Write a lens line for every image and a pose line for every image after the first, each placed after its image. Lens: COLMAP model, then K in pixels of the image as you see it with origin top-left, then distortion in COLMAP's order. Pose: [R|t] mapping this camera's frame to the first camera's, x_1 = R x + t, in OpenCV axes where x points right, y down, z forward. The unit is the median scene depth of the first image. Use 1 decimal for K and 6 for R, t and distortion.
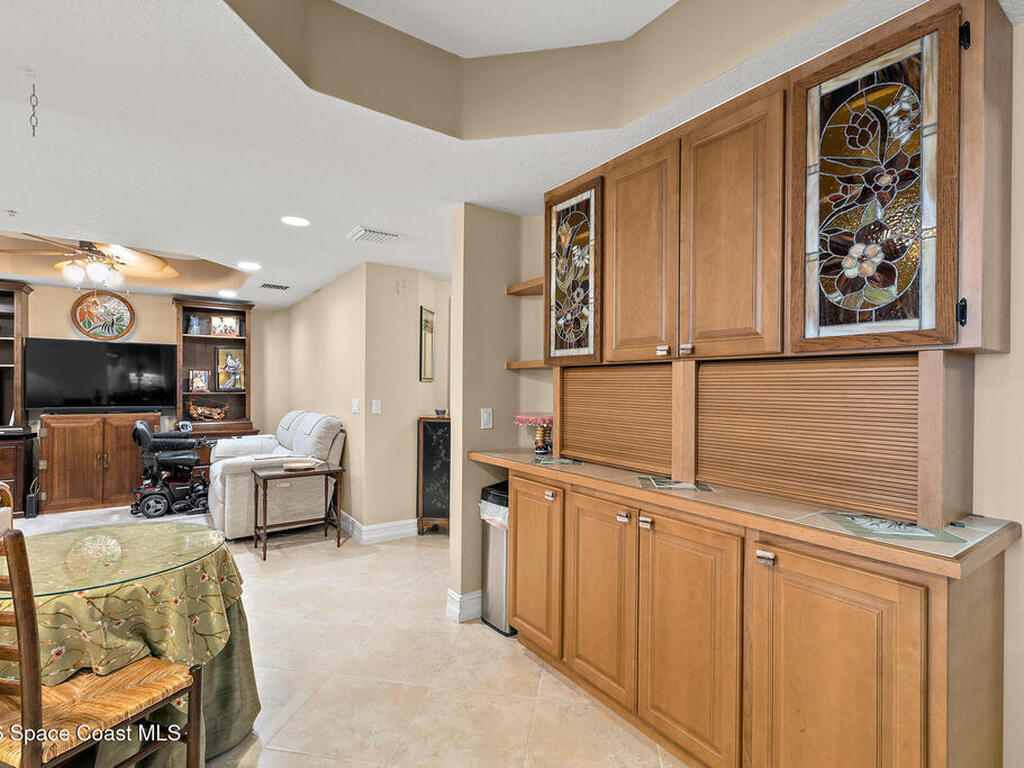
lens RADIAL K [[487.5, 0, 502.6], [0, 487.5, 381.5], [0, 0, 1]] dist [0.002305, 0.001117]
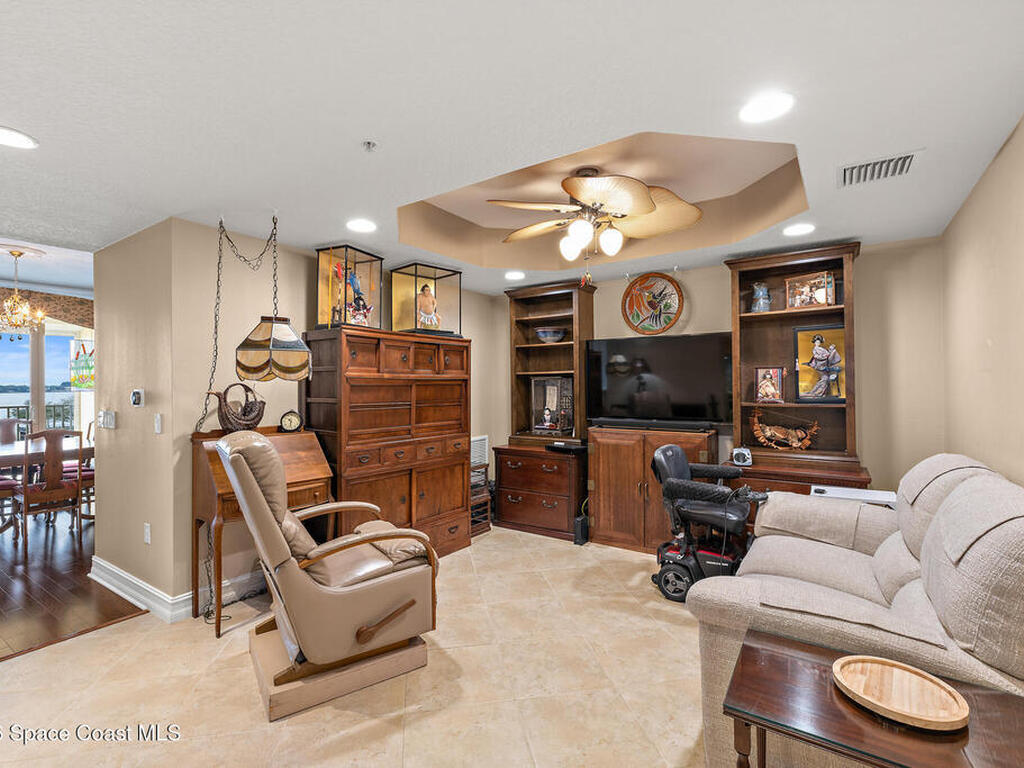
lens RADIAL K [[487.5, 0, 502.6], [0, 487.5, 381.5], [0, 0, 1]] dist [0.002305, 0.001117]
pose [[0.352286, -0.019302, -0.935693, -0.158549], [0.015030, 0.999775, -0.014966, -0.001604], [0.935772, -0.008791, 0.352496, 0.473407]]
